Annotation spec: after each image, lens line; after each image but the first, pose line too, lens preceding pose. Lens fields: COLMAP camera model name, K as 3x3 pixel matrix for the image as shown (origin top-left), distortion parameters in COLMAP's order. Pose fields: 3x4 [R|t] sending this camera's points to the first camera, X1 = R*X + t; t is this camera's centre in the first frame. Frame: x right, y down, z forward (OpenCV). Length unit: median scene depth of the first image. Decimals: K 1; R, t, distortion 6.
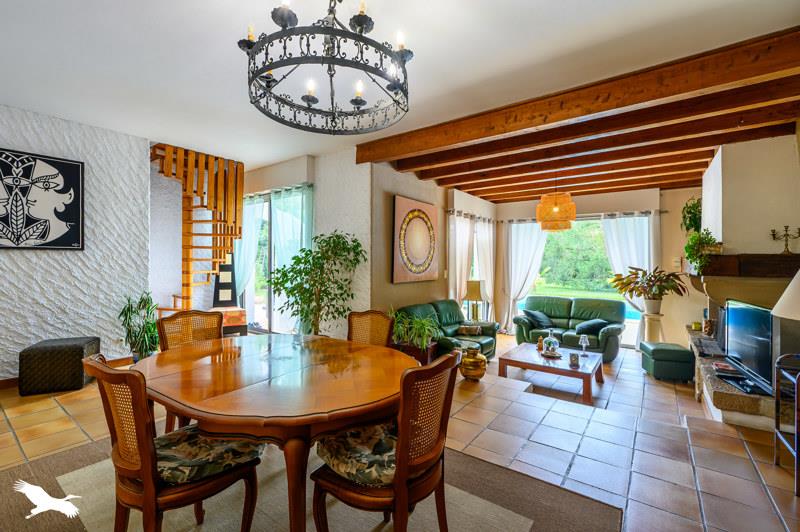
lens RADIAL K [[363.0, 0, 401.2], [0, 363.0, 257.6], [0, 0, 1]] dist [0.001141, 0.000073]
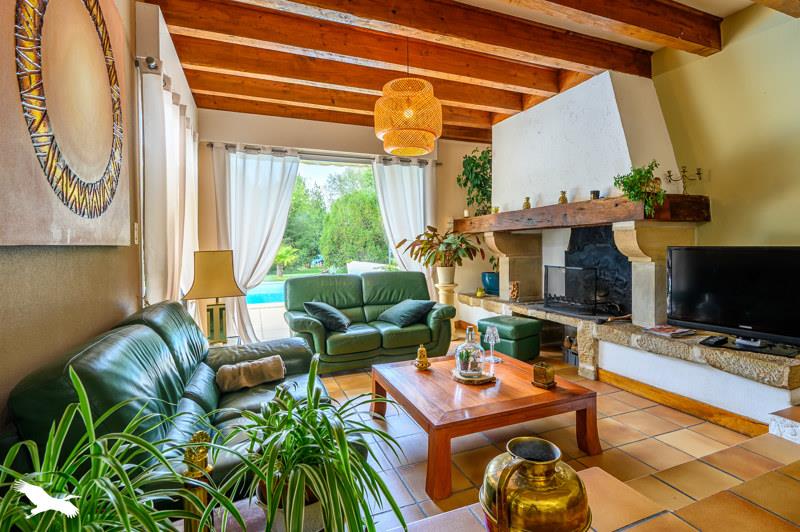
lens RADIAL K [[363.0, 0, 401.2], [0, 363.0, 257.6], [0, 0, 1]] dist [0.001141, 0.000073]
pose [[0.498749, -0.032834, 0.866125, -0.062044], [0.000606, 0.999295, 0.037533, 0.058237], [-0.866746, -0.018195, 0.498417, 0.624354]]
